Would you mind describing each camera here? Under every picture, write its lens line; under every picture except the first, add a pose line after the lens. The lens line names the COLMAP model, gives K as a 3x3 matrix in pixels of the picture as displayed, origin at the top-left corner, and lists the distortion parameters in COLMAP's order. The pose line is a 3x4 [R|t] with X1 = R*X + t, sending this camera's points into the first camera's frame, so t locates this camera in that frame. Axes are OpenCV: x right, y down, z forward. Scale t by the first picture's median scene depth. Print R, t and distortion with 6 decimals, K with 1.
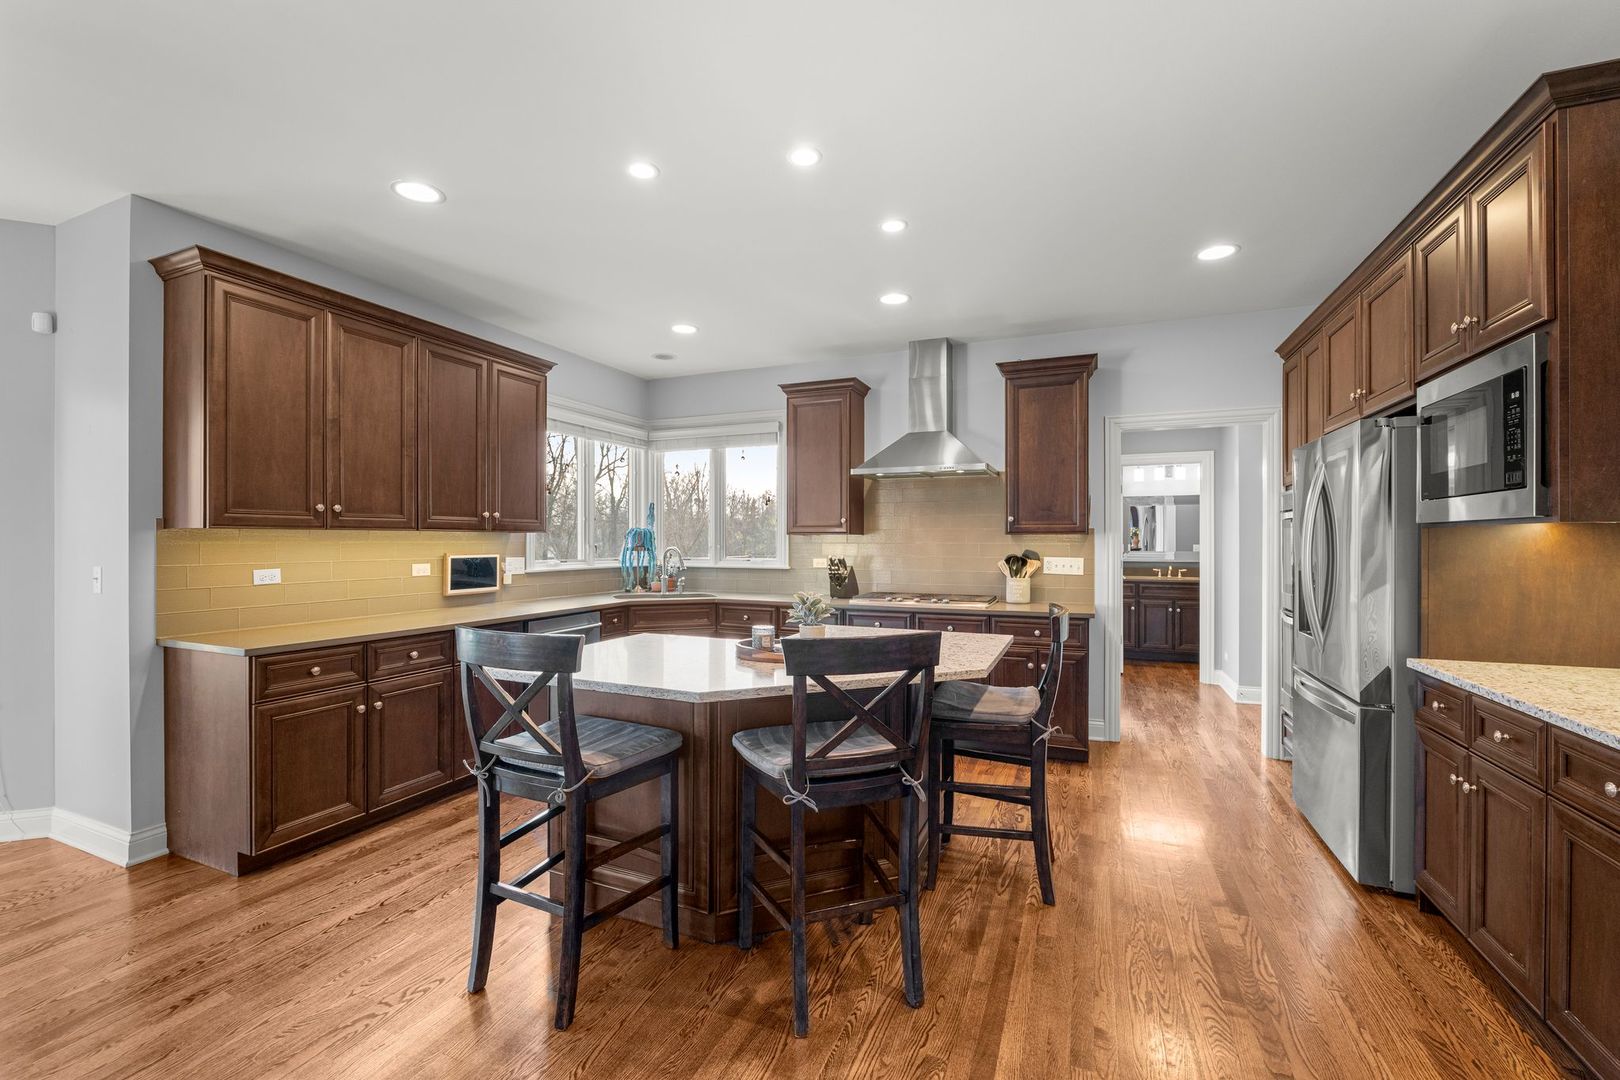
lens RADIAL K [[663.5, 0, 799.4], [0, 663.5, 538.6], [0, 0, 1]] dist [-0.009249, 0.000214]
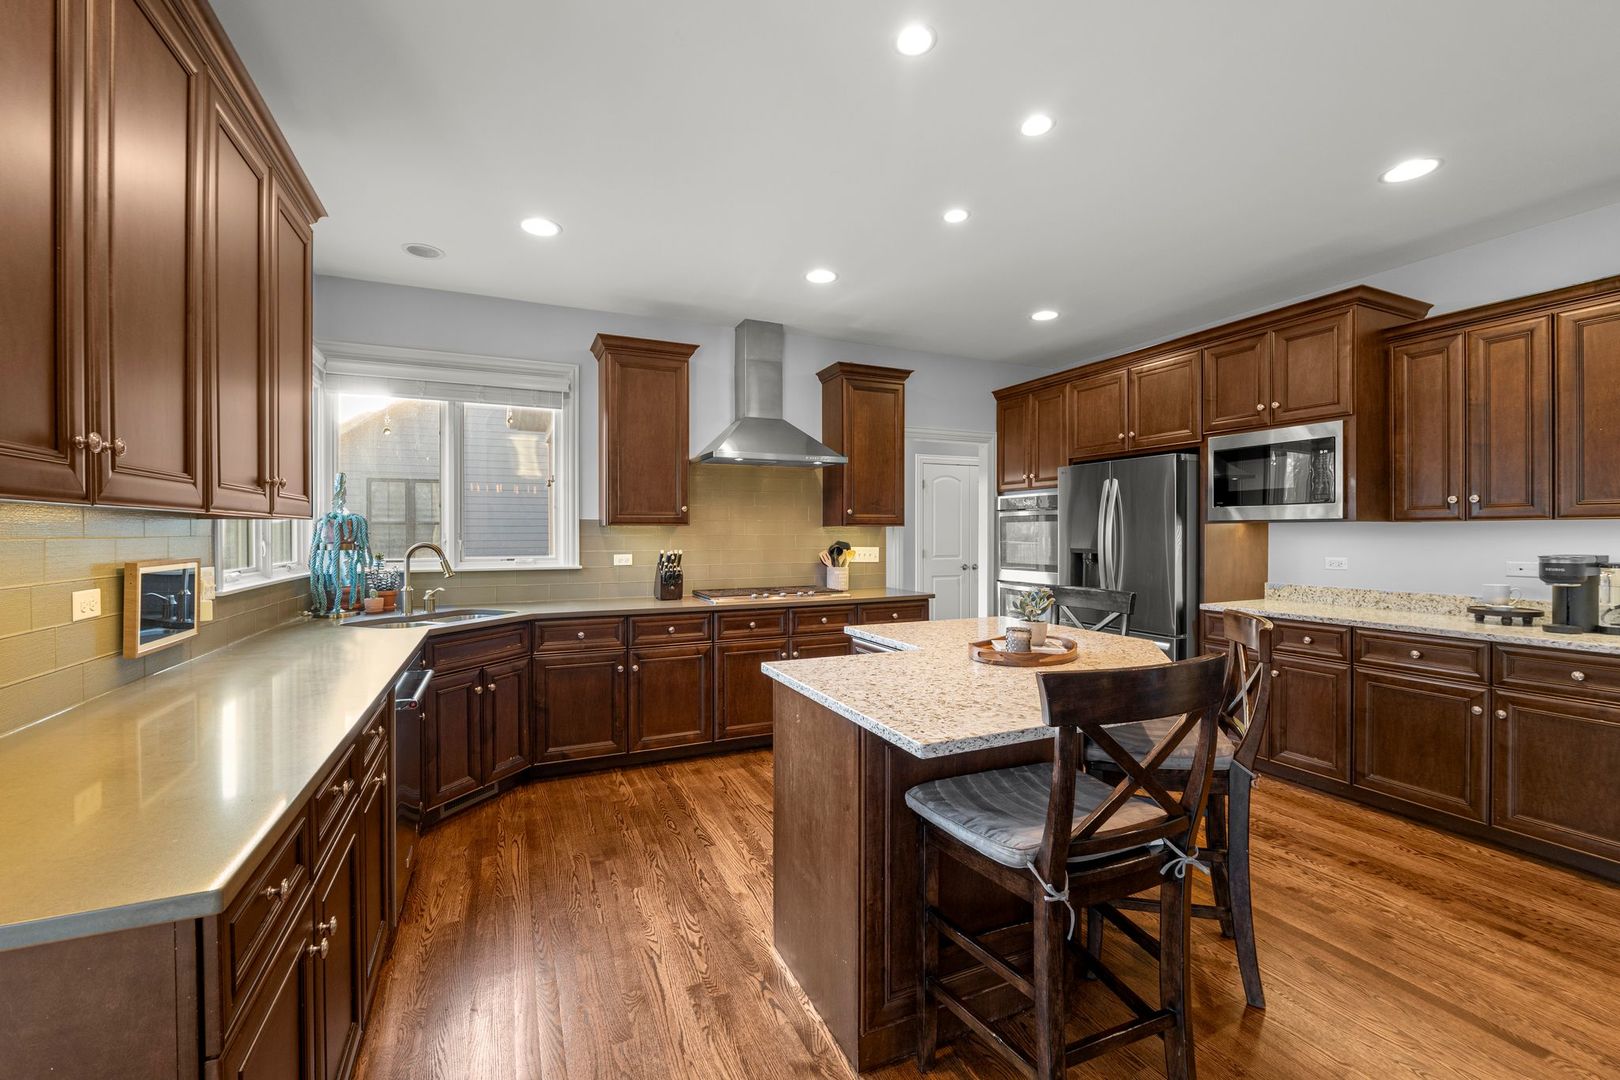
lens RADIAL K [[663.5, 0, 801.4], [0, 663.5, 534.8], [0, 0, 1]] dist [-0.009249, 0.000214]
pose [[0.678703, -0.005428, 0.734393, -0.707909], [-0.000166, 0.999972, 0.007544, -0.000875], [-0.734413, -0.005242, 0.678682, 0.466424]]
